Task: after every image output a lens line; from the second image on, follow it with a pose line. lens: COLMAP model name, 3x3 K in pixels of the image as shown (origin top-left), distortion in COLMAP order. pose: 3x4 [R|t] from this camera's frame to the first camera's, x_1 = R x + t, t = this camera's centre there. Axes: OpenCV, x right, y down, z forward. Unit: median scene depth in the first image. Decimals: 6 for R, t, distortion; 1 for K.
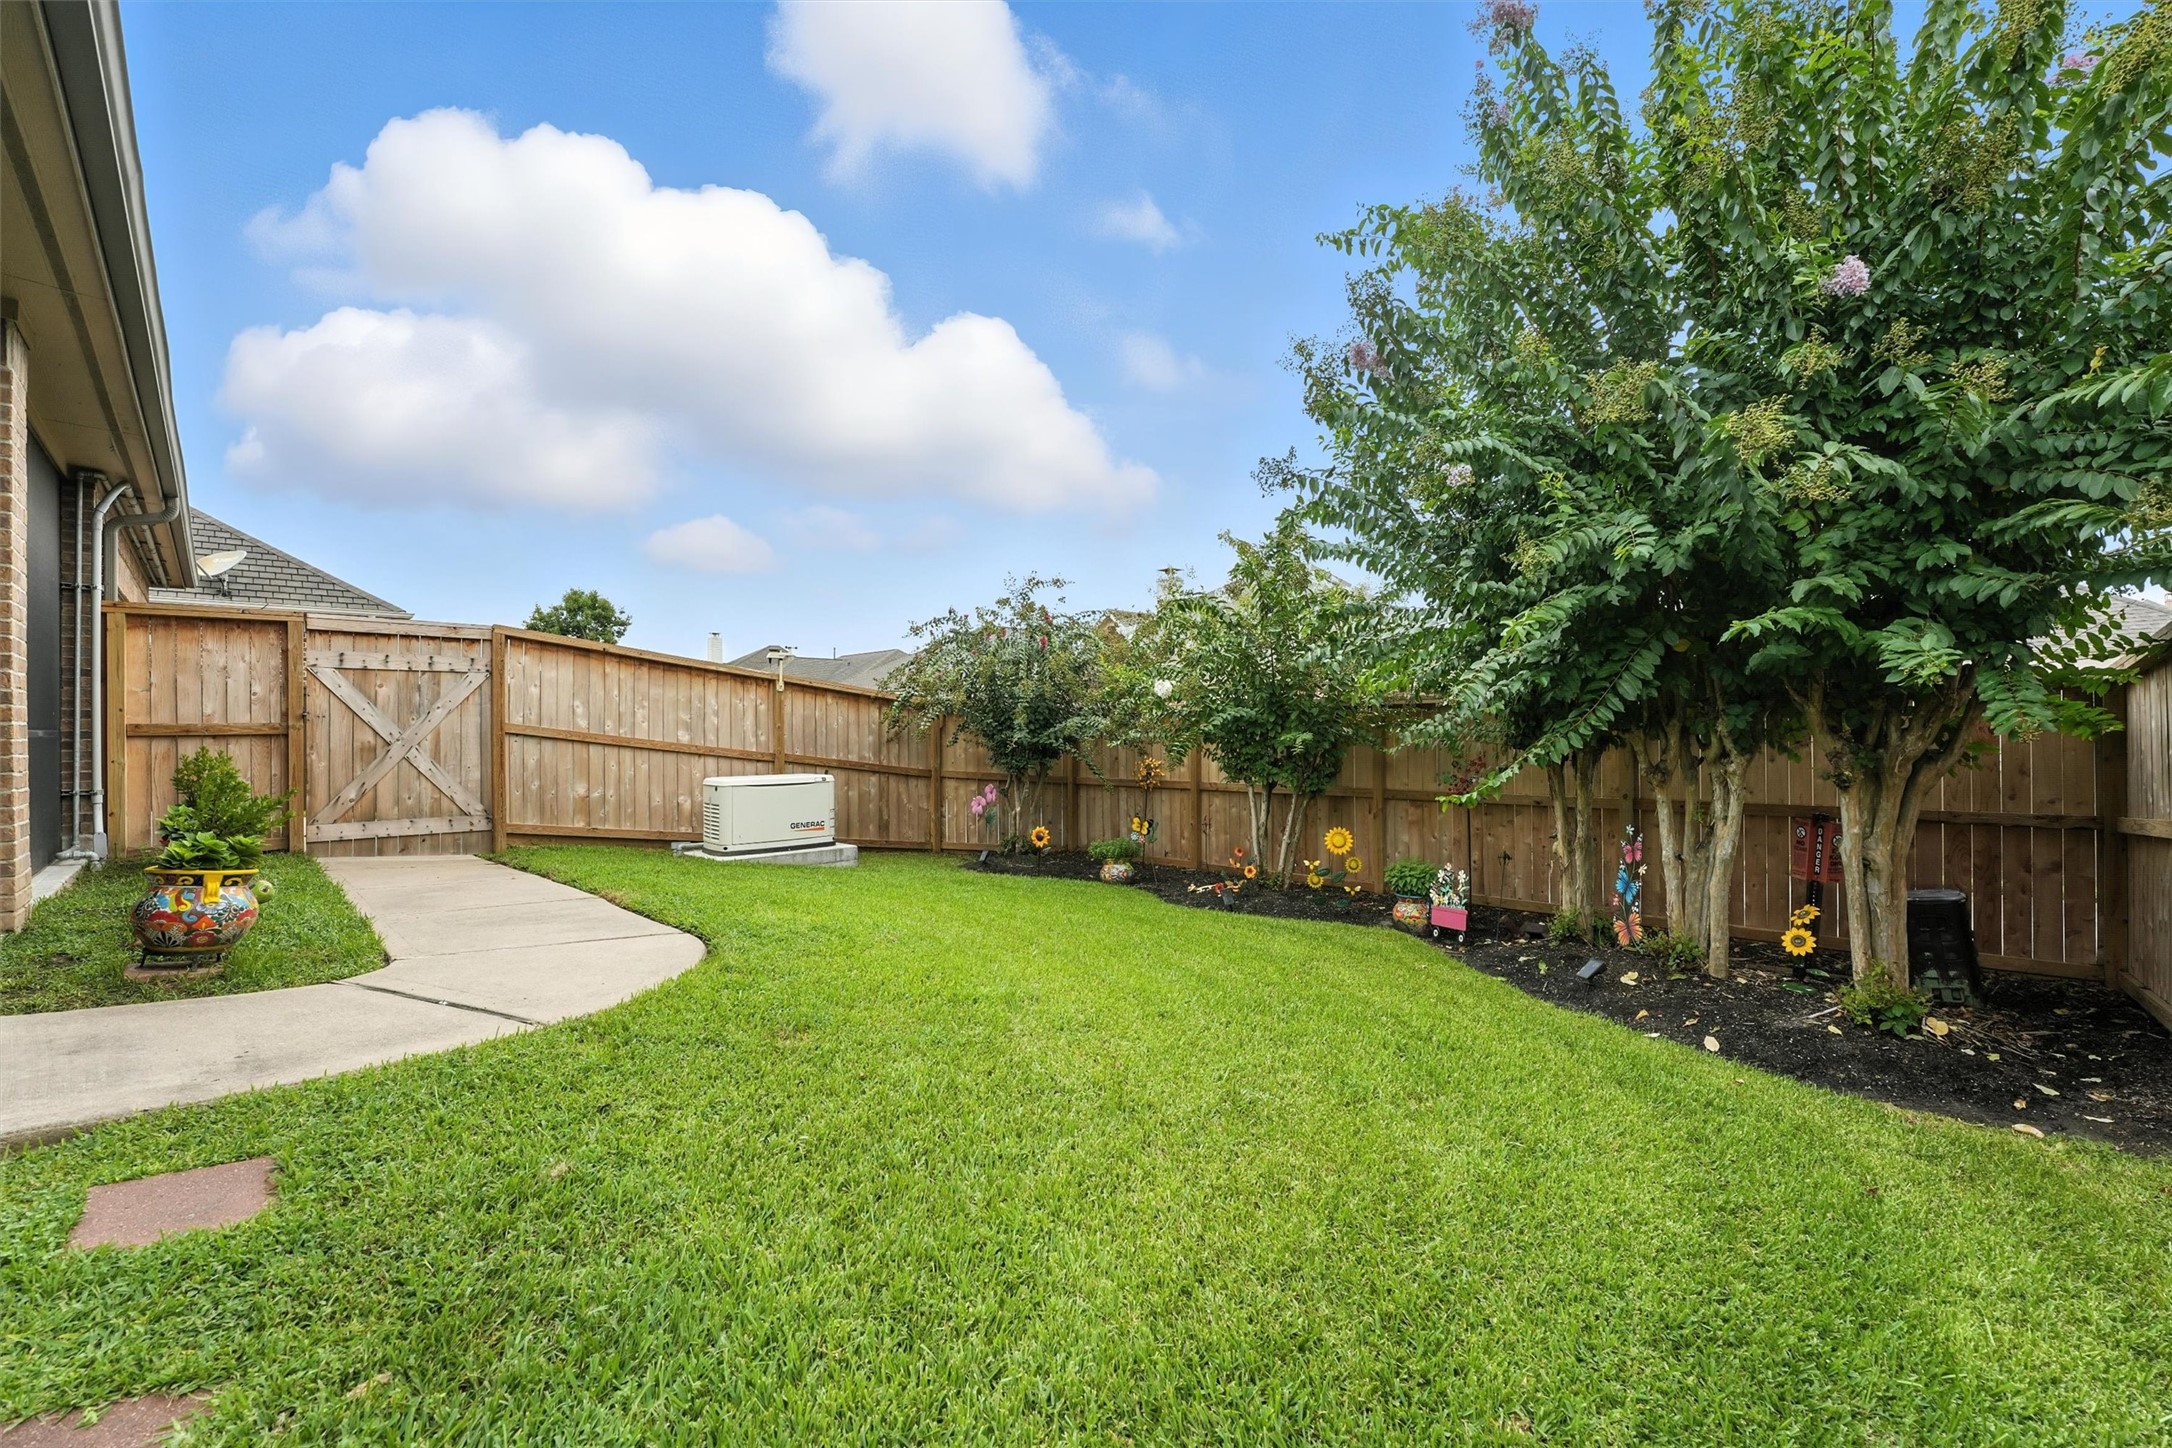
lens RADIAL K [[875.0, 0, 1094.0], [0, 875.0, 708.5], [0, 0, 1]] dist [0.002598, -0.000135]
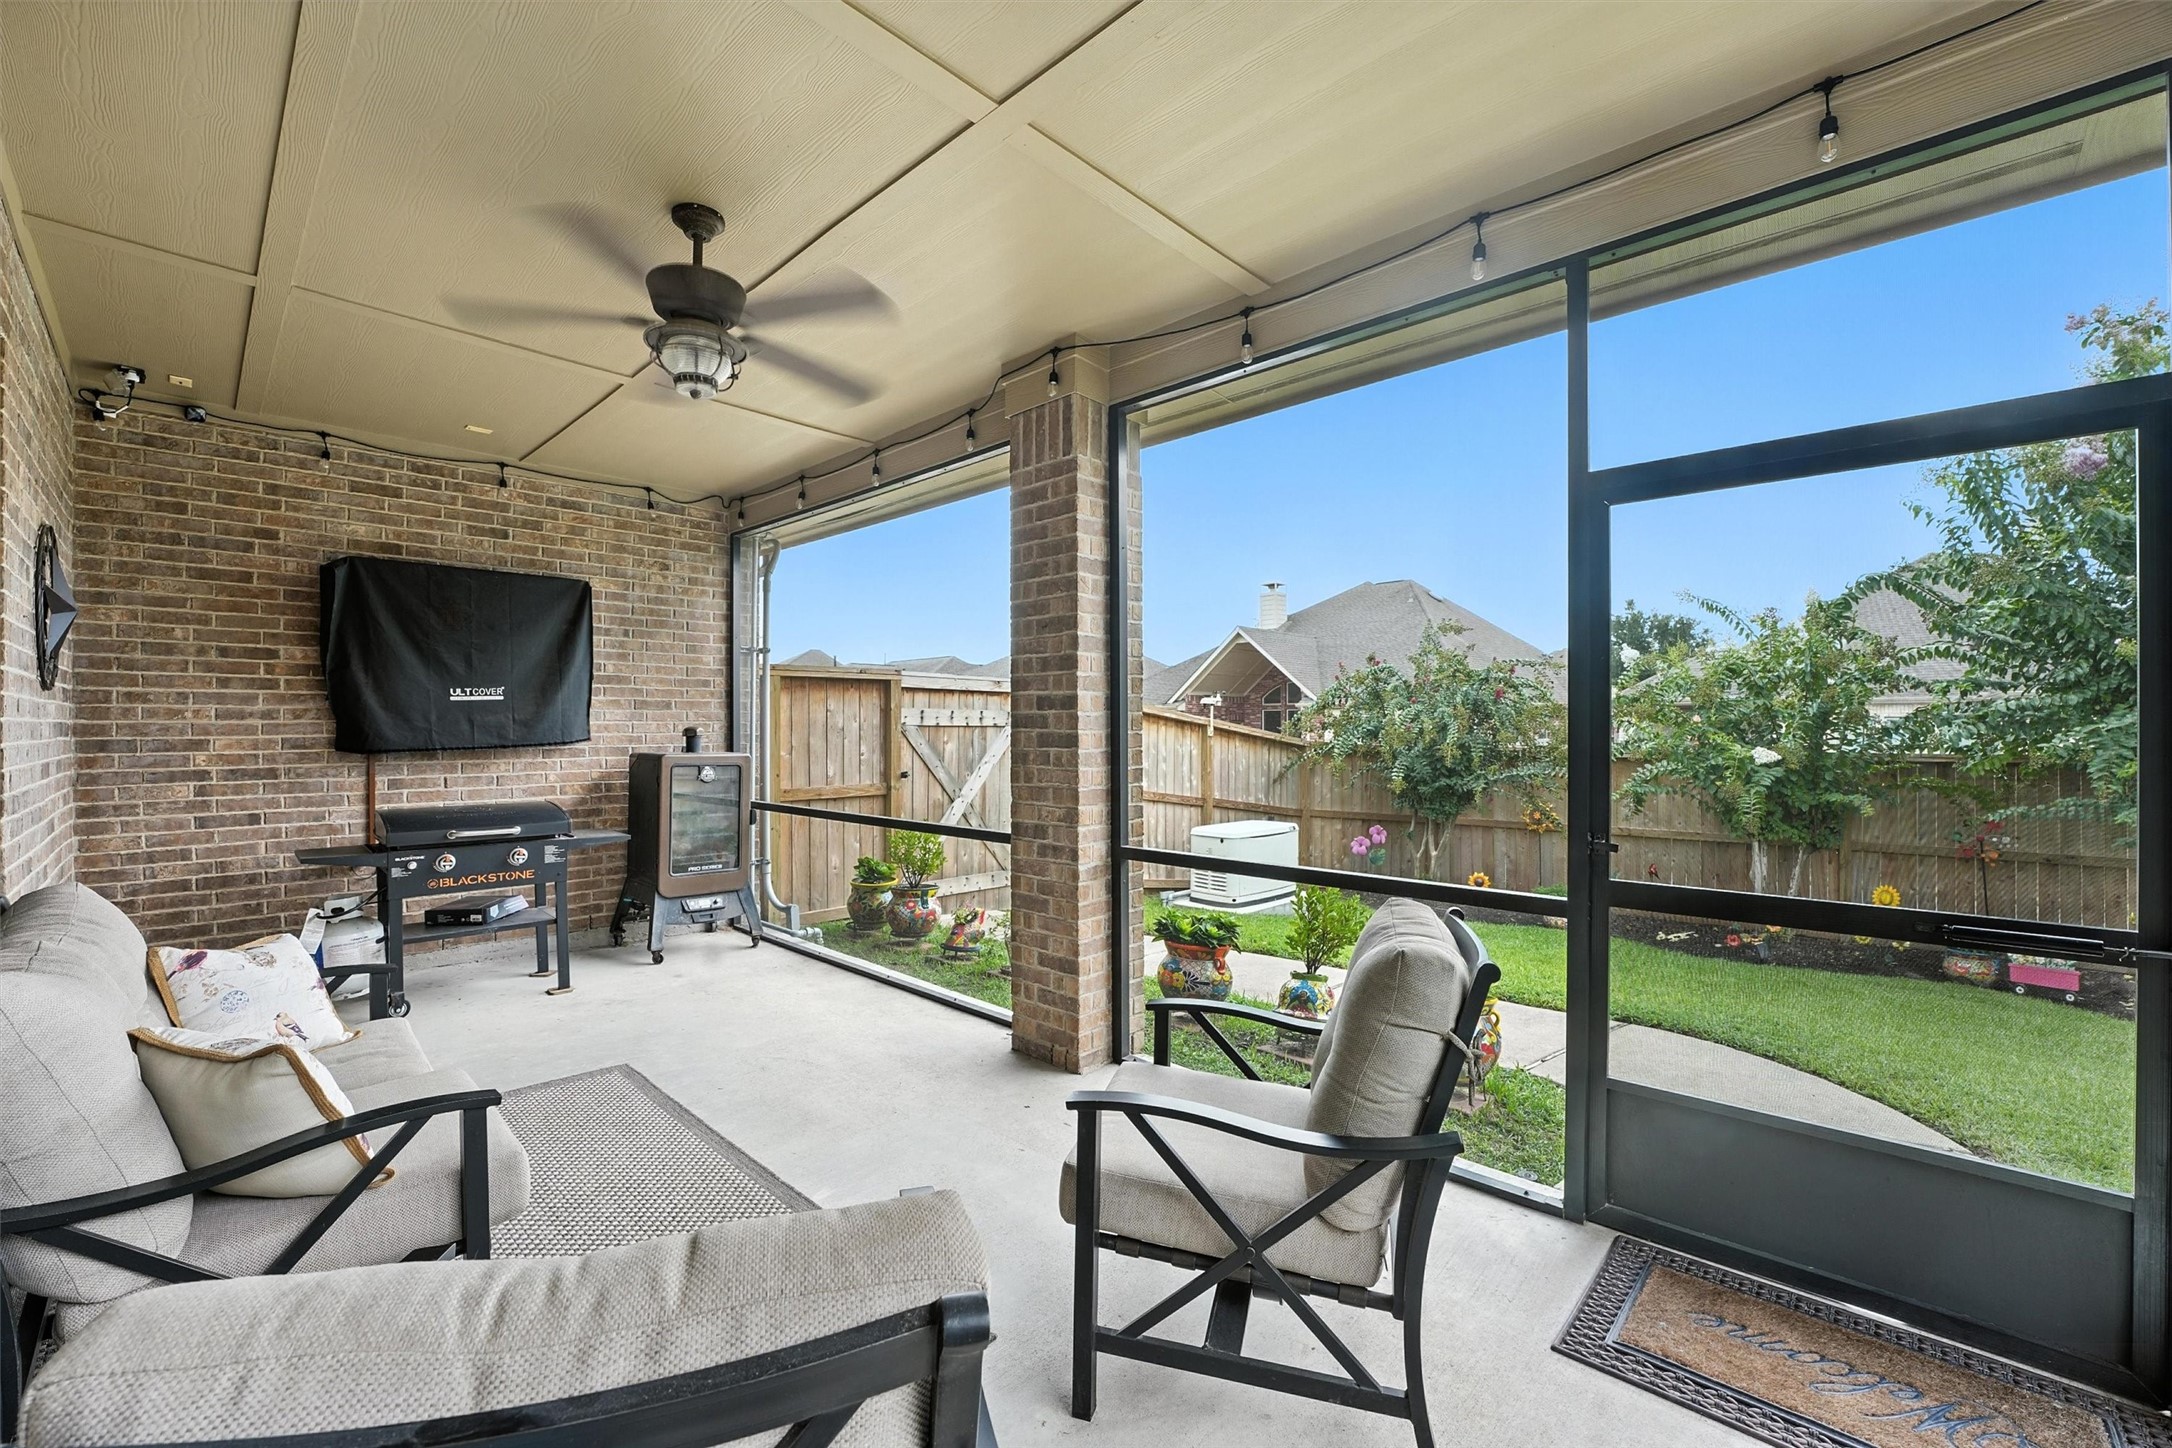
lens RADIAL K [[893.5, 0, 1086.0], [0, 893.5, 724.0], [0, 0, 1]] dist [0.001244, -0.000007]
pose [[0.995554, 0.005527, 0.094030, -0.702932], [-0.007332, 0.999795, 0.018866, -0.062138], [-0.093907, -0.019472, 0.995391, -0.012955]]
